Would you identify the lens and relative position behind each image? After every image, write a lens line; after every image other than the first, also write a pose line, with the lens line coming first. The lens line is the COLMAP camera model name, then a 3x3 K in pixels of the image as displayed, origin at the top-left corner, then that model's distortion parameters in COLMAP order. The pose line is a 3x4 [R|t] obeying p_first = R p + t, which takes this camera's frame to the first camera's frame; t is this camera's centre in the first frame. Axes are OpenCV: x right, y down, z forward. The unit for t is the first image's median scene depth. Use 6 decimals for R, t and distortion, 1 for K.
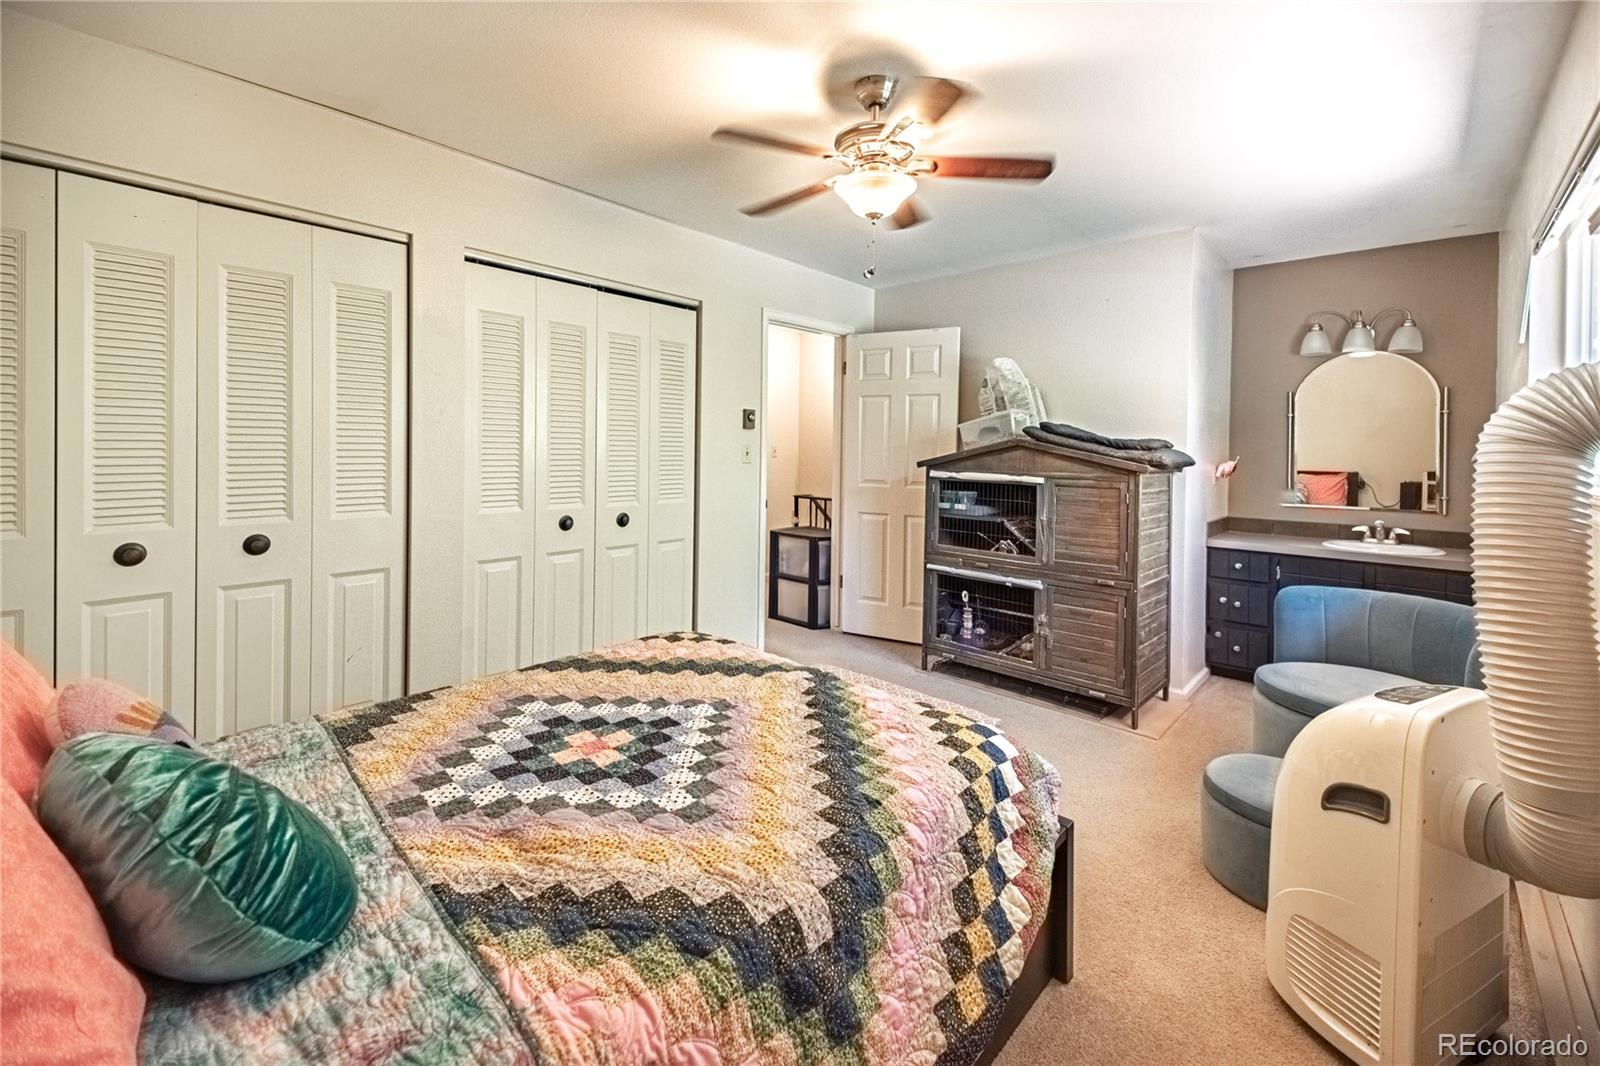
lens RADIAL K [[658.7, 0, 803.5], [0, 658.7, 455.3], [0, 0, 1]] dist [0.055307, -0.020363]
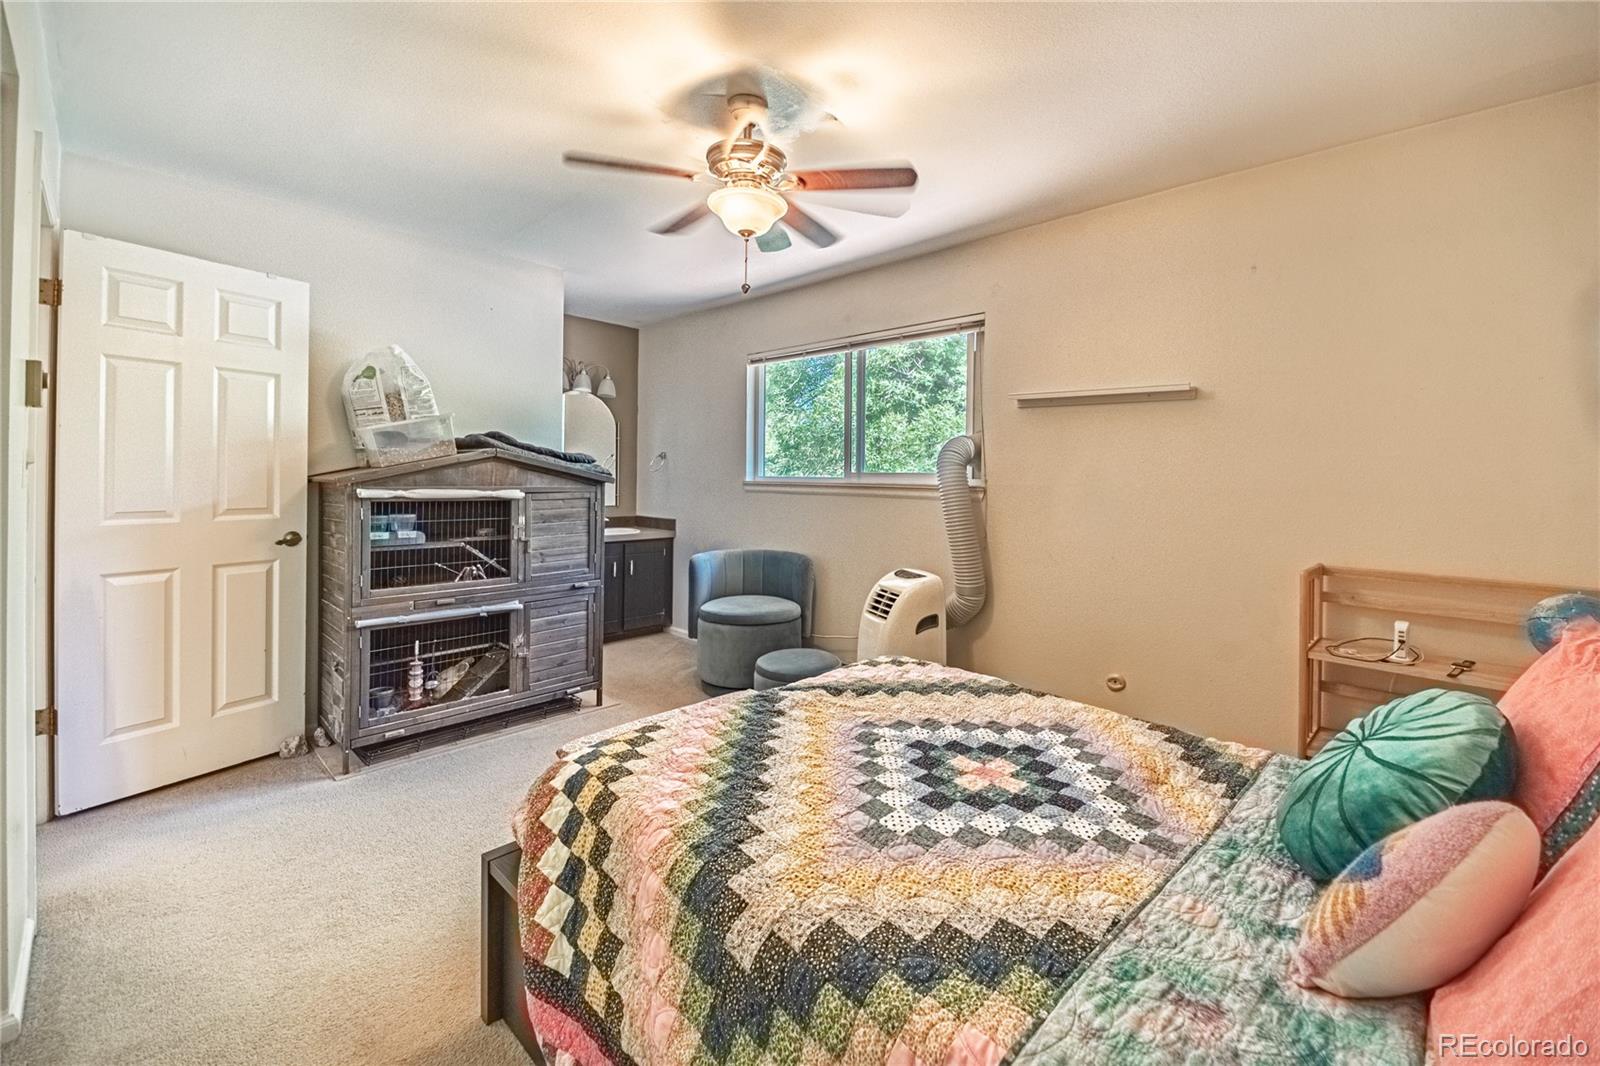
lens RADIAL K [[665.0, 0, 812.3], [0, 665.0, 480.5], [0, 0, 1]] dist [0.017133, -0.021149]
pose [[0.015681, -0.018173, 0.999712, -0.544674], [-0.002799, 0.999830, 0.018219, -0.000076], [-0.999873, -0.003084, 0.015628, 0.531641]]
